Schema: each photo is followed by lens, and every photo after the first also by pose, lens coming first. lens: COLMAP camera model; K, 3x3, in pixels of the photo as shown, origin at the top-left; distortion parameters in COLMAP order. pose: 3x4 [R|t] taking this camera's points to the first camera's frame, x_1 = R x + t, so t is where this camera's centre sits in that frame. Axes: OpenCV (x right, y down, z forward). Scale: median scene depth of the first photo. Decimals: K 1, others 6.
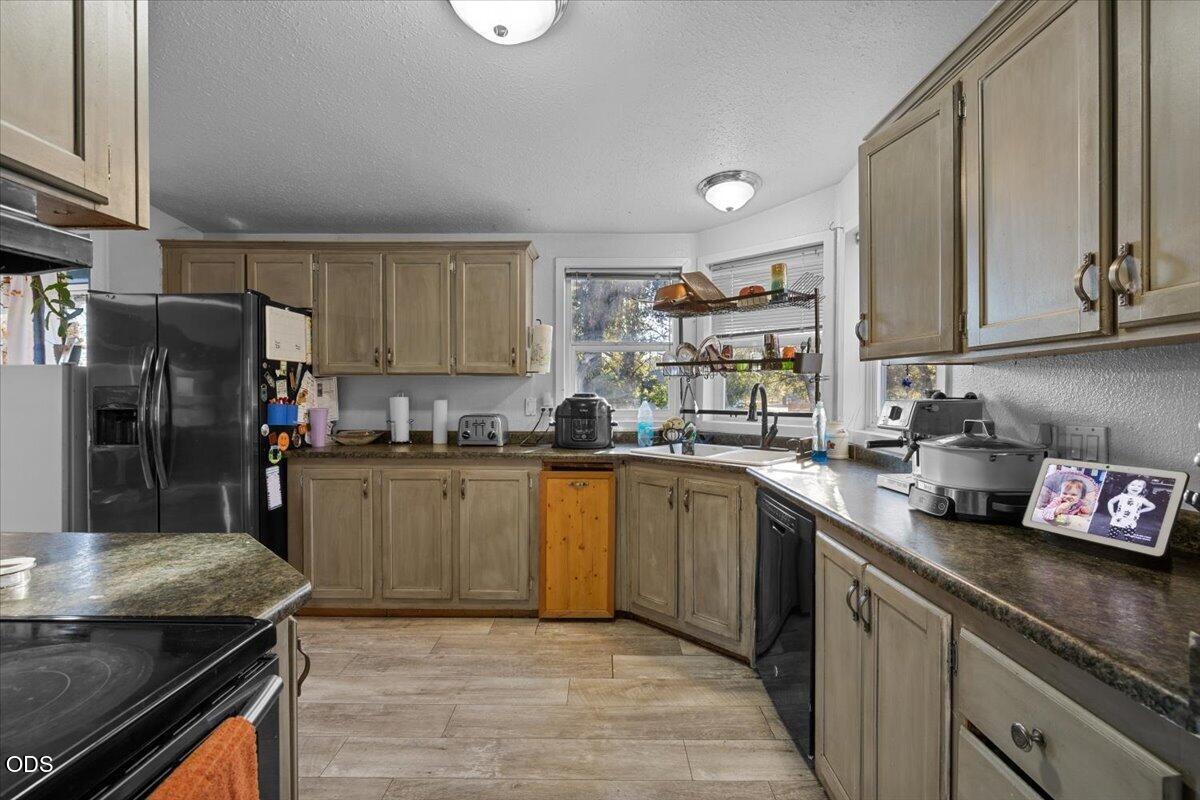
lens RADIAL K [[522.9, 0, 594.9], [0, 522.9, 394.5], [0, 0, 1]] dist [0.008859, -0.000904]
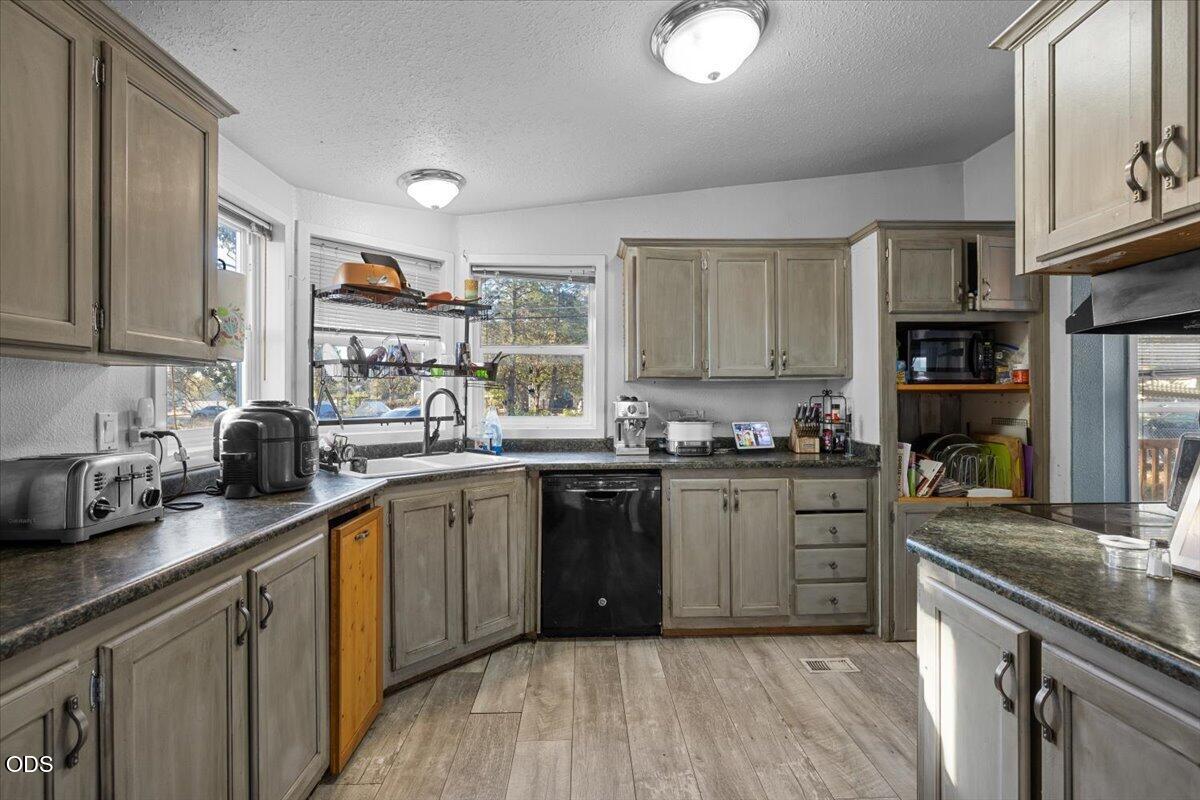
lens RADIAL K [[558.1, 0, 603.9], [0, 558.1, 397.5], [0, 0, 1]] dist [0.003718, 0.000337]
pose [[-0.028108, -0.002472, 0.999602, -0.804594], [0.011252, 0.999933, 0.002789, -0.003902], [-0.999542, 0.011326, -0.028078, 0.757335]]
